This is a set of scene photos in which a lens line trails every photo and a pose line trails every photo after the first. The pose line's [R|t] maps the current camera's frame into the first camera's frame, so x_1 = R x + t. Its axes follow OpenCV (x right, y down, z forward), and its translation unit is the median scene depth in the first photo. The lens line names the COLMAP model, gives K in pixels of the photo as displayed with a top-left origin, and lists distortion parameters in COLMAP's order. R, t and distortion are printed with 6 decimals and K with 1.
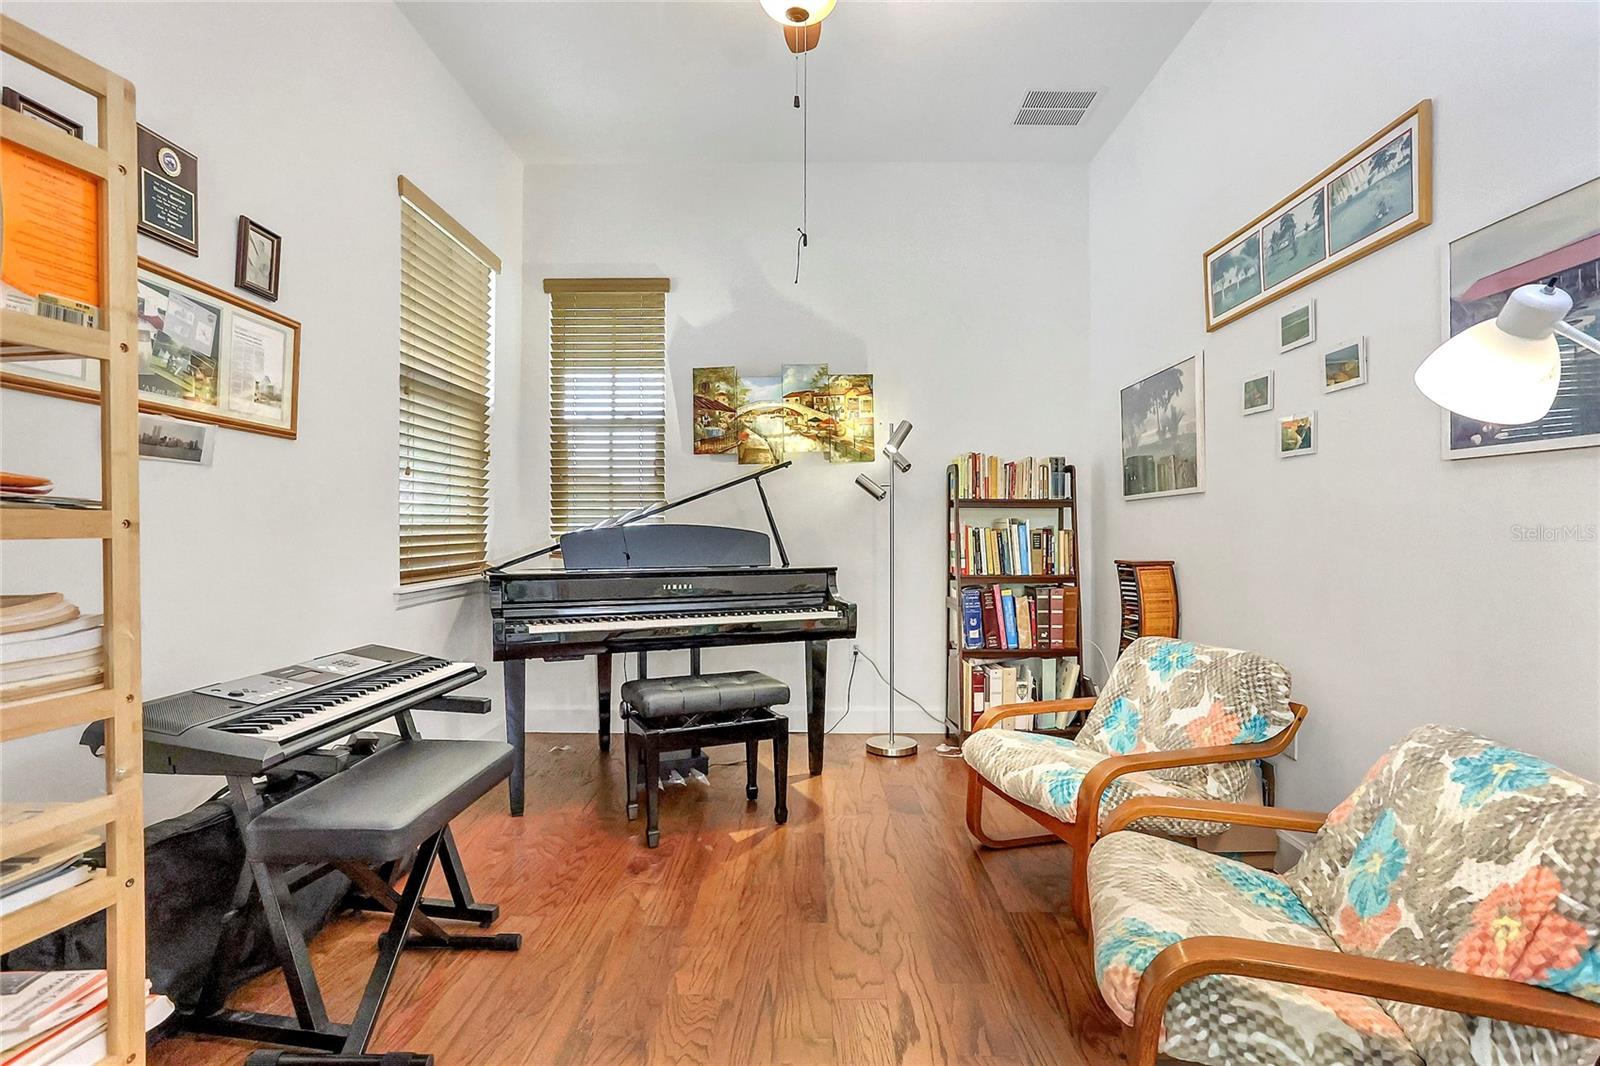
lens RADIAL K [[811.1, 0, 797.6], [0, 811.1, 532.6], [0, 0, 1]] dist [-0.025032, 0.006135]
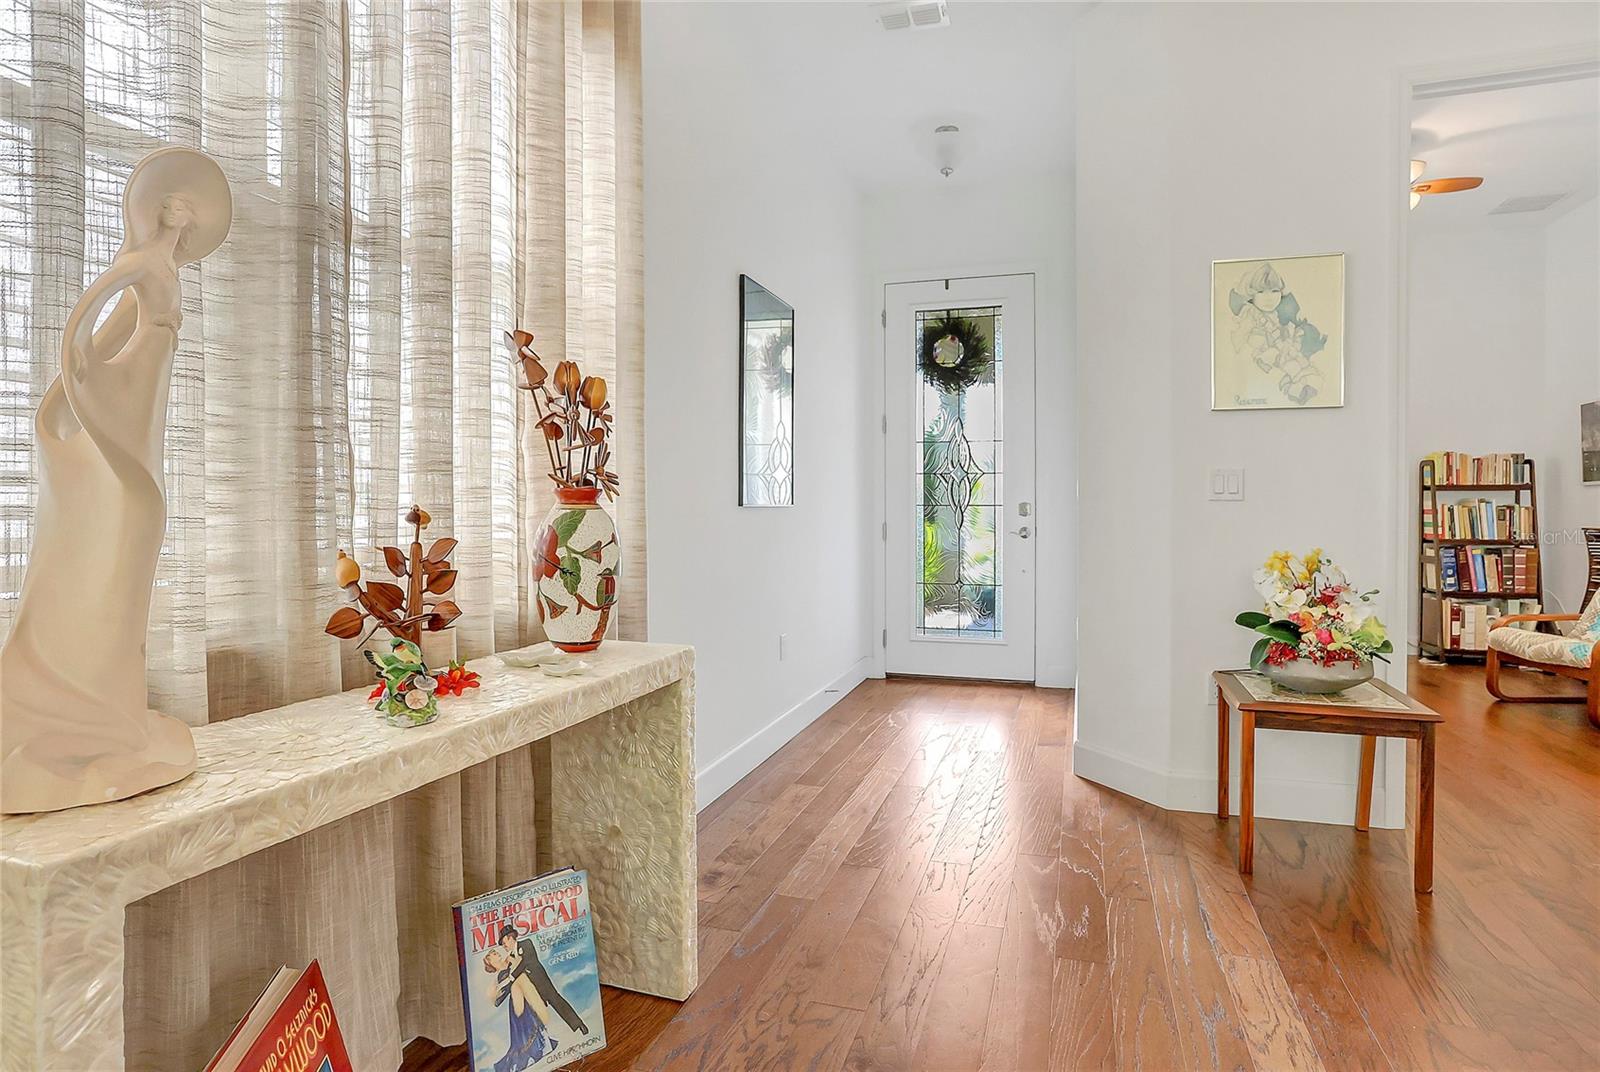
lens RADIAL K [[811.1, 0, 798.0], [0, 811.1, 521.4], [0, 0, 1]] dist [-0.025032, 0.006135]
pose [[0.951579, 0.002437, -0.307394, -0.427590], [-0.000422, 0.999978, 0.006619, 0.013159], [0.307403, -0.006168, 0.951559, -0.662221]]
